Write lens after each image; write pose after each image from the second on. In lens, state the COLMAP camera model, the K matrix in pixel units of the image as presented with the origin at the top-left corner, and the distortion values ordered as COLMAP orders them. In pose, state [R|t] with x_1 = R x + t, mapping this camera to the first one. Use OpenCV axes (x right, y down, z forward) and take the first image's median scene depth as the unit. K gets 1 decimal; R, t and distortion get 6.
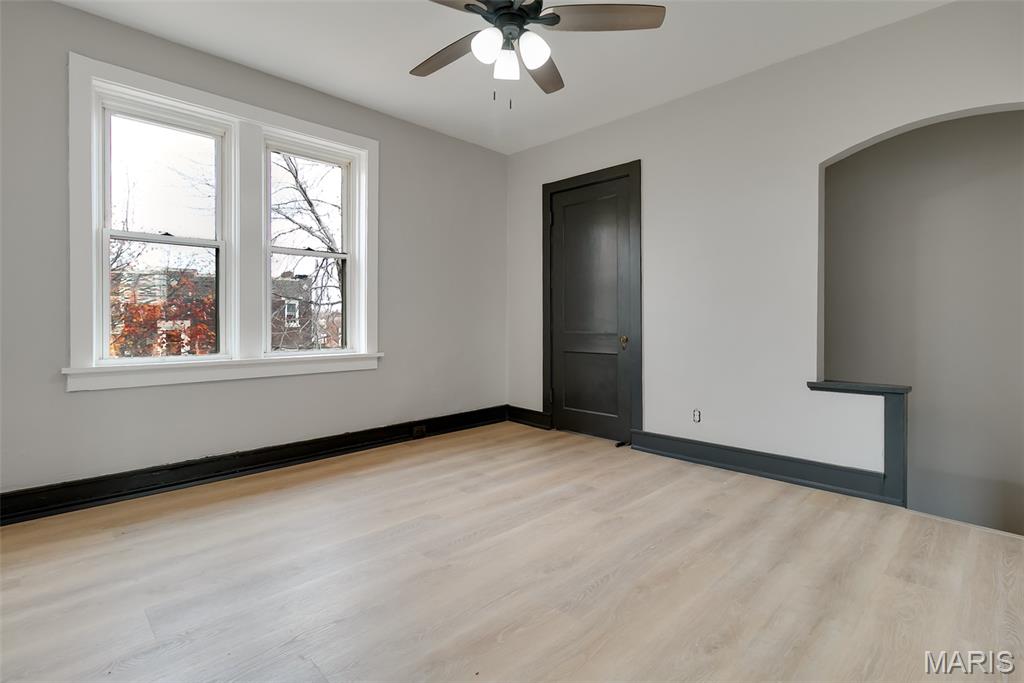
lens RADIAL K [[482.0, 0, 514.1], [0, 482.0, 331.7], [0, 0, 1]] dist [-0.002628, -0.000032]
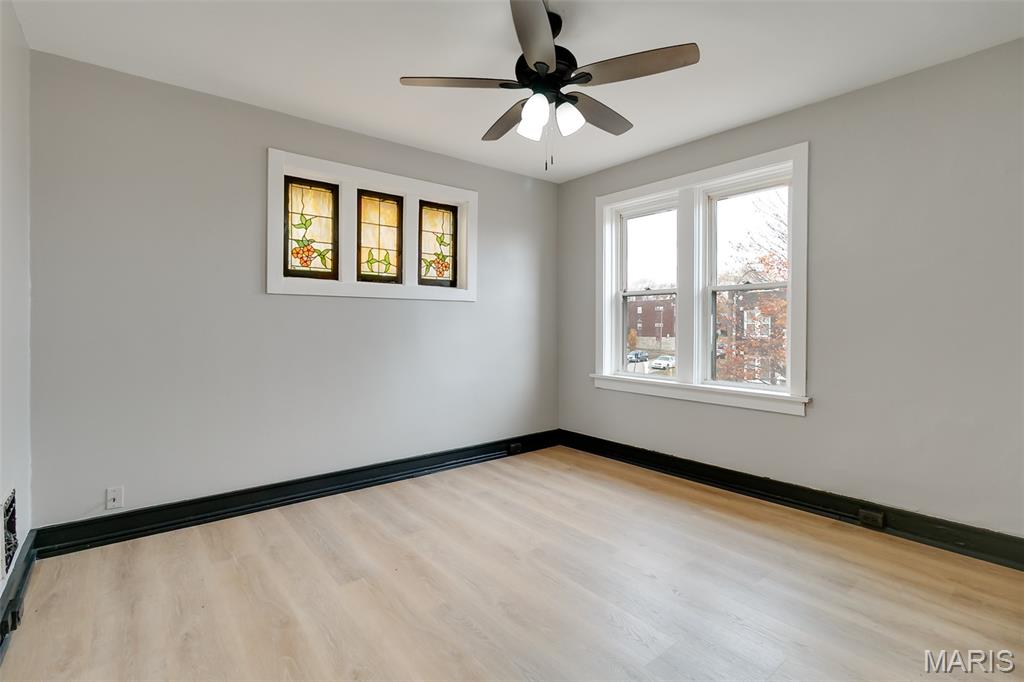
lens RADIAL K [[482.0, 0, 514.1], [0, 482.0, 331.2], [0, 0, 1]] dist [-0.002628, -0.000032]
pose [[-0.107184, 0.013344, -0.994150, 0.844523], [-0.022825, 0.999613, 0.015879, -0.100373], [0.993977, 0.024393, -0.106838, 0.836226]]
